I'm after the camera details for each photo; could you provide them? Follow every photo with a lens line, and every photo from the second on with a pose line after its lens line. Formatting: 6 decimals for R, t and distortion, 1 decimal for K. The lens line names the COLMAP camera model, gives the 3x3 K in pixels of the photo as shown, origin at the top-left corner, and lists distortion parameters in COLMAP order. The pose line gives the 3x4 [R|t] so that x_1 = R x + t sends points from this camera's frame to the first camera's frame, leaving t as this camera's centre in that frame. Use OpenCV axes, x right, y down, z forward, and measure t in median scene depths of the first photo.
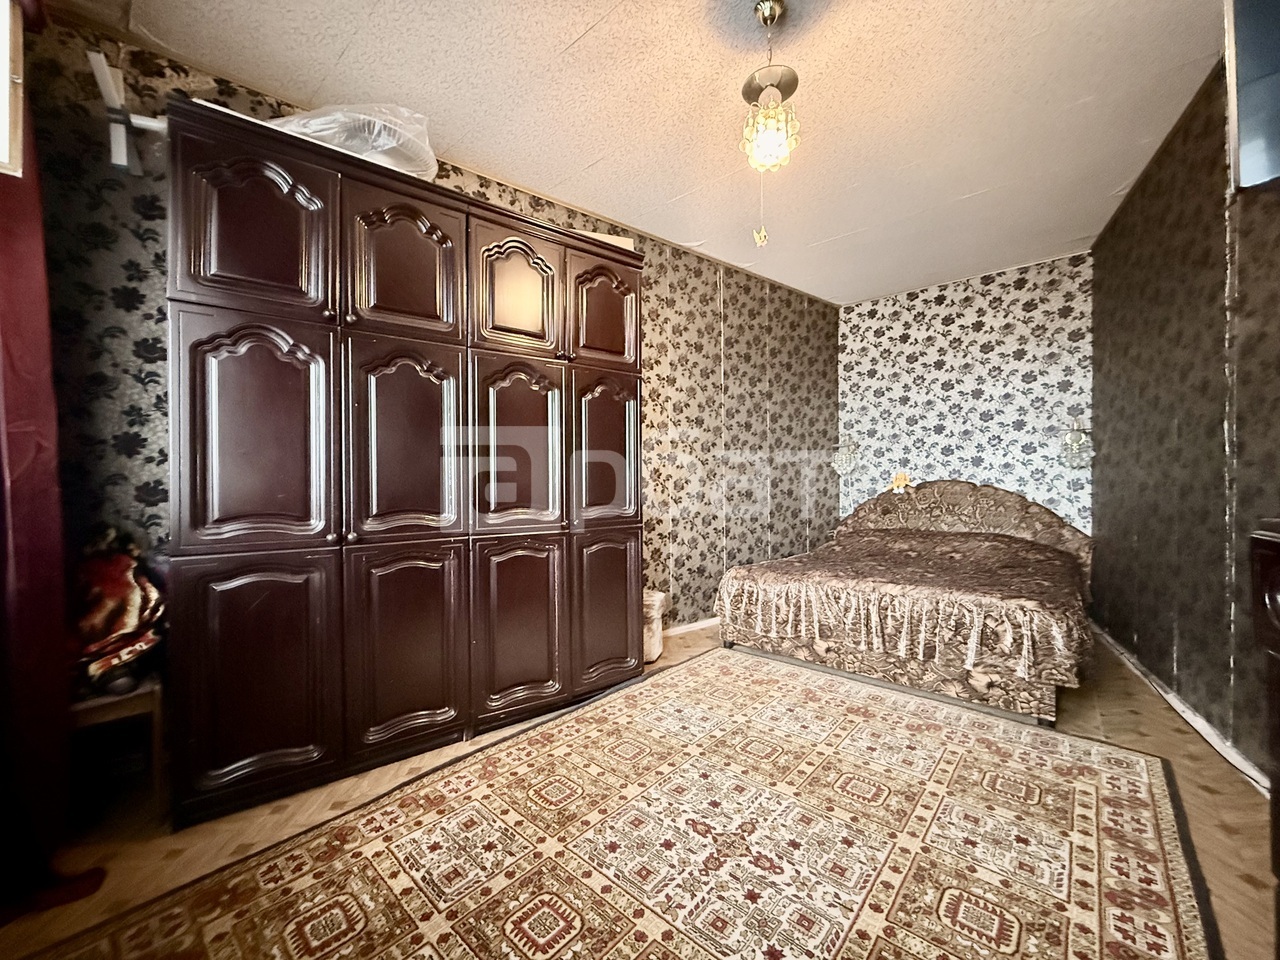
lens RADIAL K [[508.4, 0, 632.1], [0, 508.4, 478.4], [0, 0, 1]] dist [-0.001073, 0.000091]
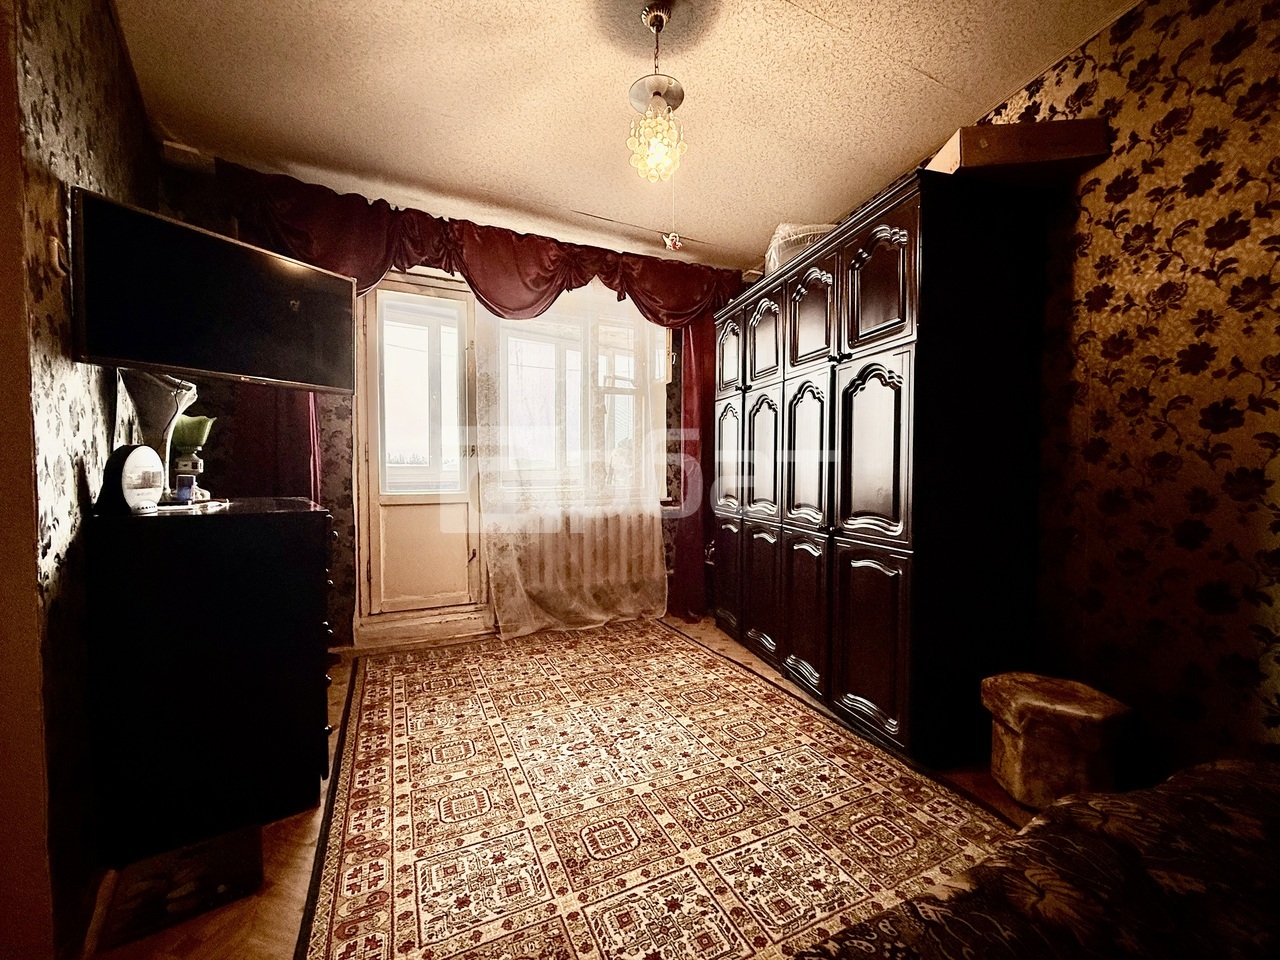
lens RADIAL K [[508.4, 0, 646.6], [0, 508.4, 479.7], [0, 0, 1]] dist [-0.001073, 0.000091]
pose [[-0.365356, 0.026266, -0.930497, 0.981498], [0.001156, 0.999614, 0.027763, -0.039006], [0.930867, 0.009067, -0.365245, 1.086659]]
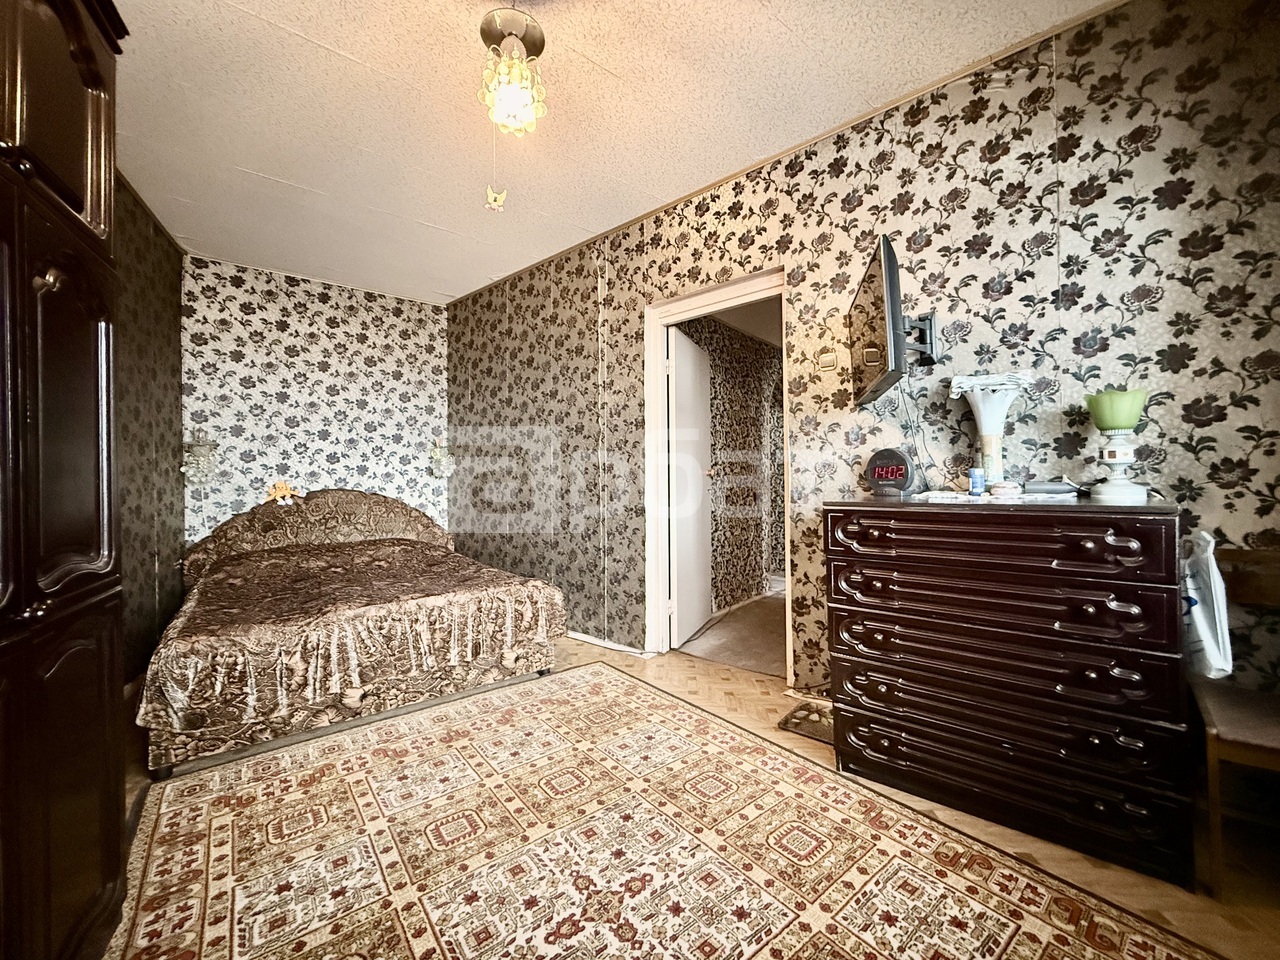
lens RADIAL K [[508.4, 0, 640.3], [0, 508.4, 480.5], [0, 0, 1]] dist [-0.001073, 0.000091]
pose [[0.166932, 0.004044, 0.985960, -0.440189], [0.007702, 0.999956, -0.005405, -0.005016], [-0.985938, 0.008496, 0.166893, 0.522323]]
